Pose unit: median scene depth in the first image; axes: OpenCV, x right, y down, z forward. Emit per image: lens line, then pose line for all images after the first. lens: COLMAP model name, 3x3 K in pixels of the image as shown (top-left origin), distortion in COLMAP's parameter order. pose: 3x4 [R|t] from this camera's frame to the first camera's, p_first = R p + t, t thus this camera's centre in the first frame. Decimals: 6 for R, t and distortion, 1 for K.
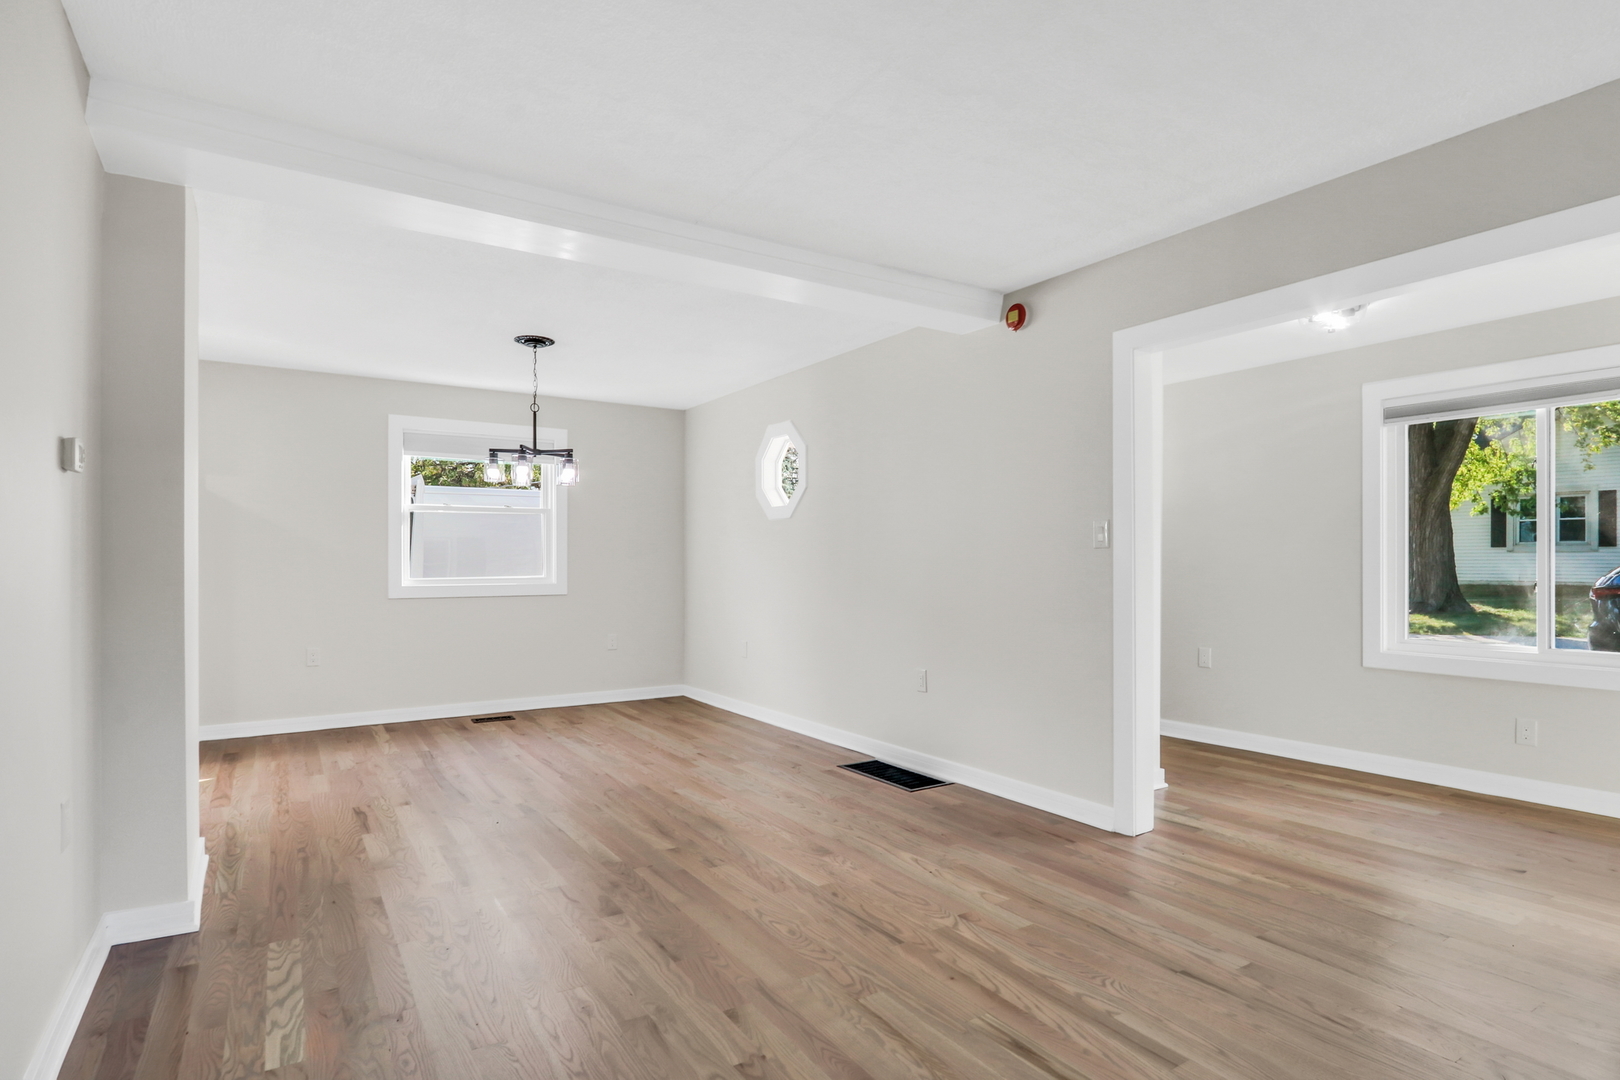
lens RADIAL K [[841.1, 0, 777.0], [0, 841.1, 559.9], [0, 0, 1]] dist [-0.018925, 0.000468]
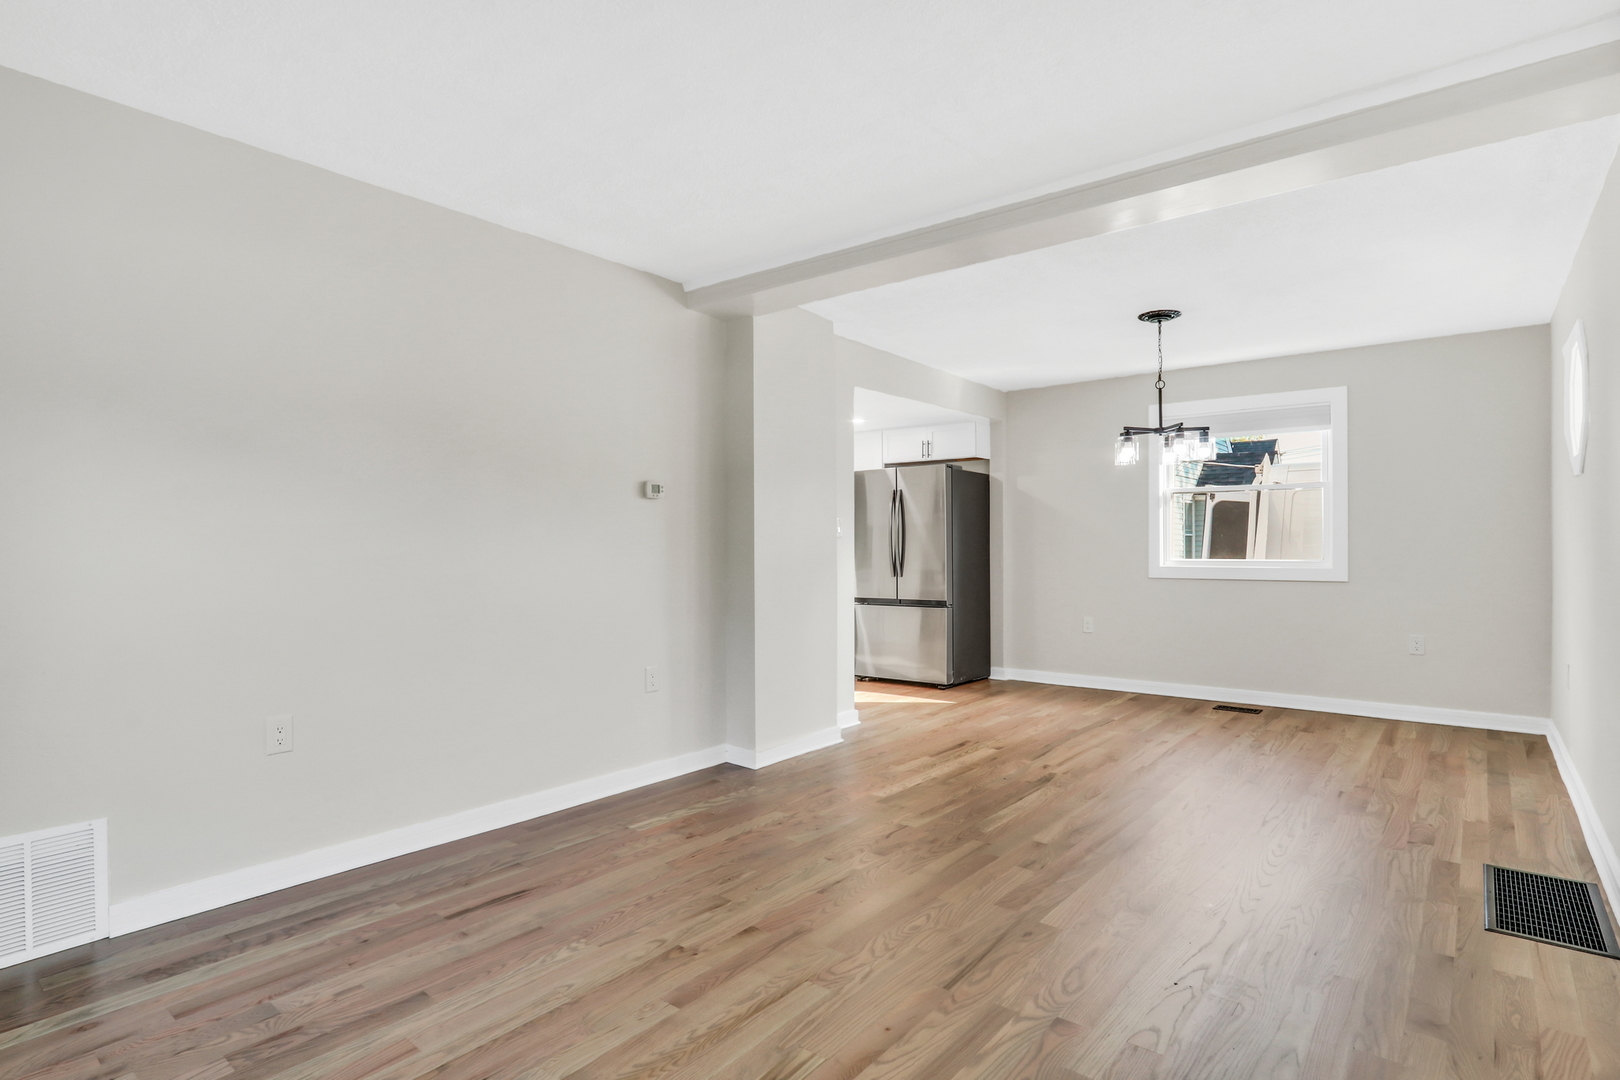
lens RADIAL K [[809.6, 0, 810.0], [0, 809.6, 540.0], [0, 0, 1]] dist [-0.010190, 0.000132]
pose [[0.336490, -0.004929, -0.941674, 0.546576], [0.005879, 0.999978, -0.003133, -0.001448], [0.941669, -0.004482, 0.336511, 0.364516]]
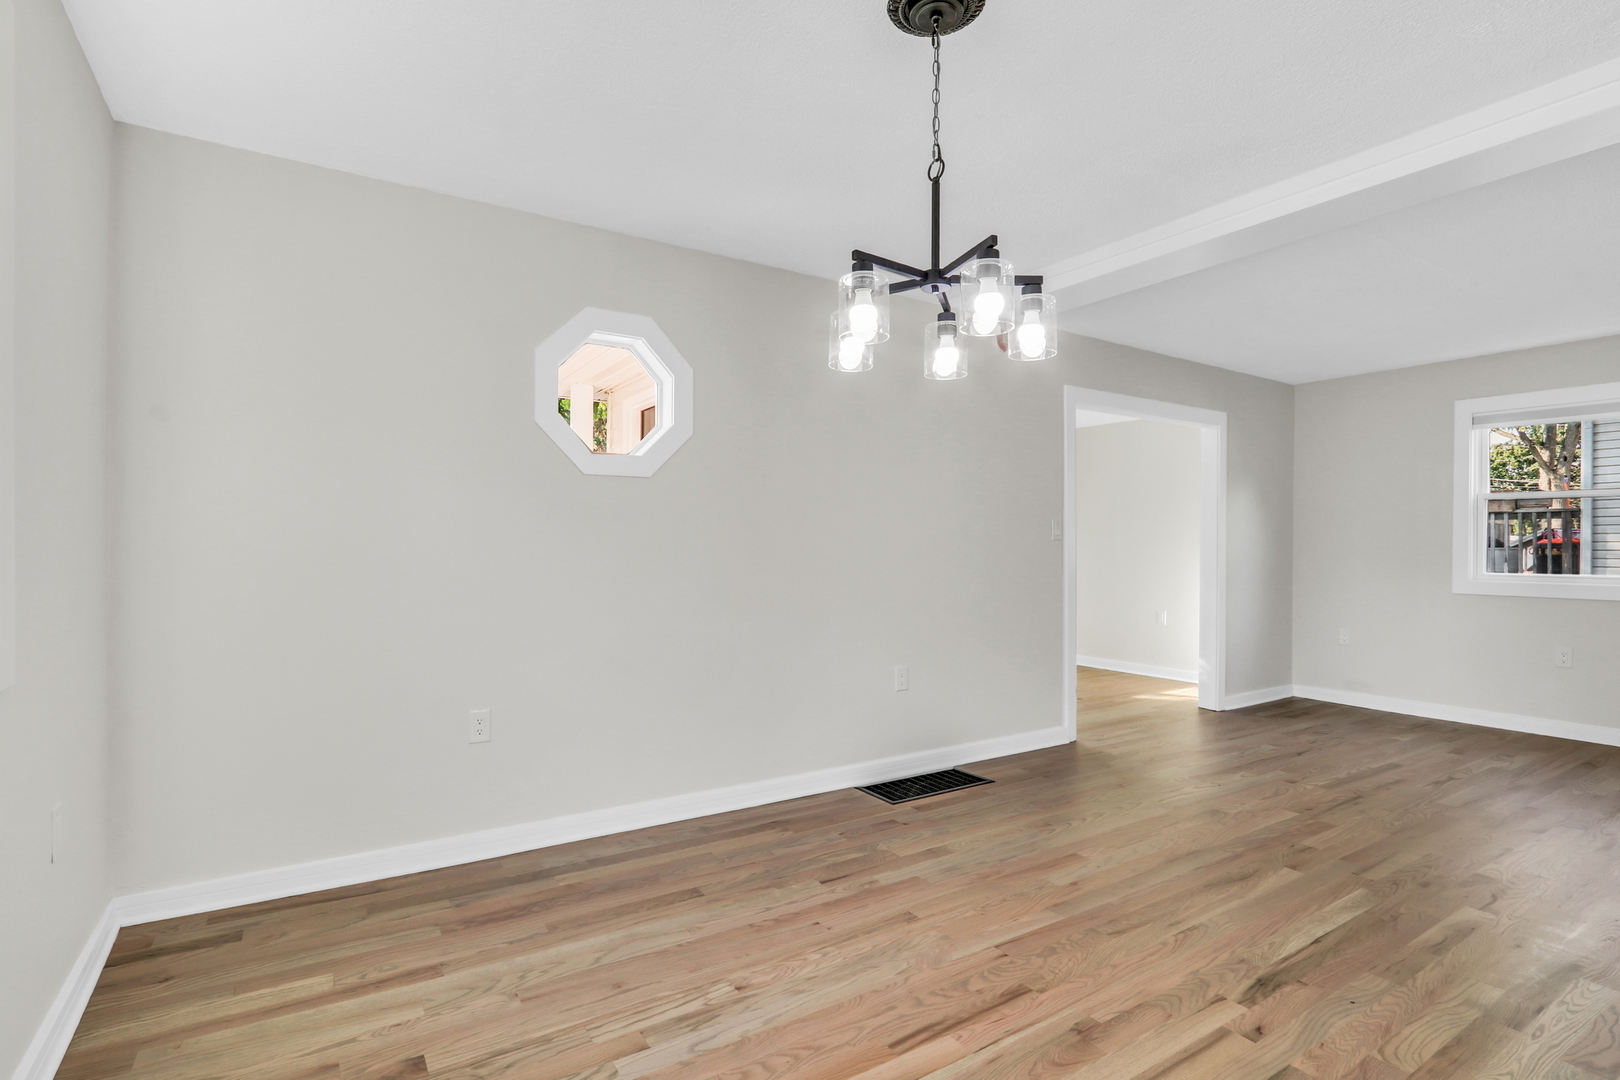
lens RADIAL K [[809.6, 0, 810.0], [0, 809.6, 540.0], [0, 0, 1]] dist [-0.010190, 0.000132]
pose [[-0.044261, 0.013095, 0.998934, -0.801889], [-0.007255, 0.999884, -0.013429, 0.006655], [-0.998994, -0.007841, -0.044161, 1.288185]]
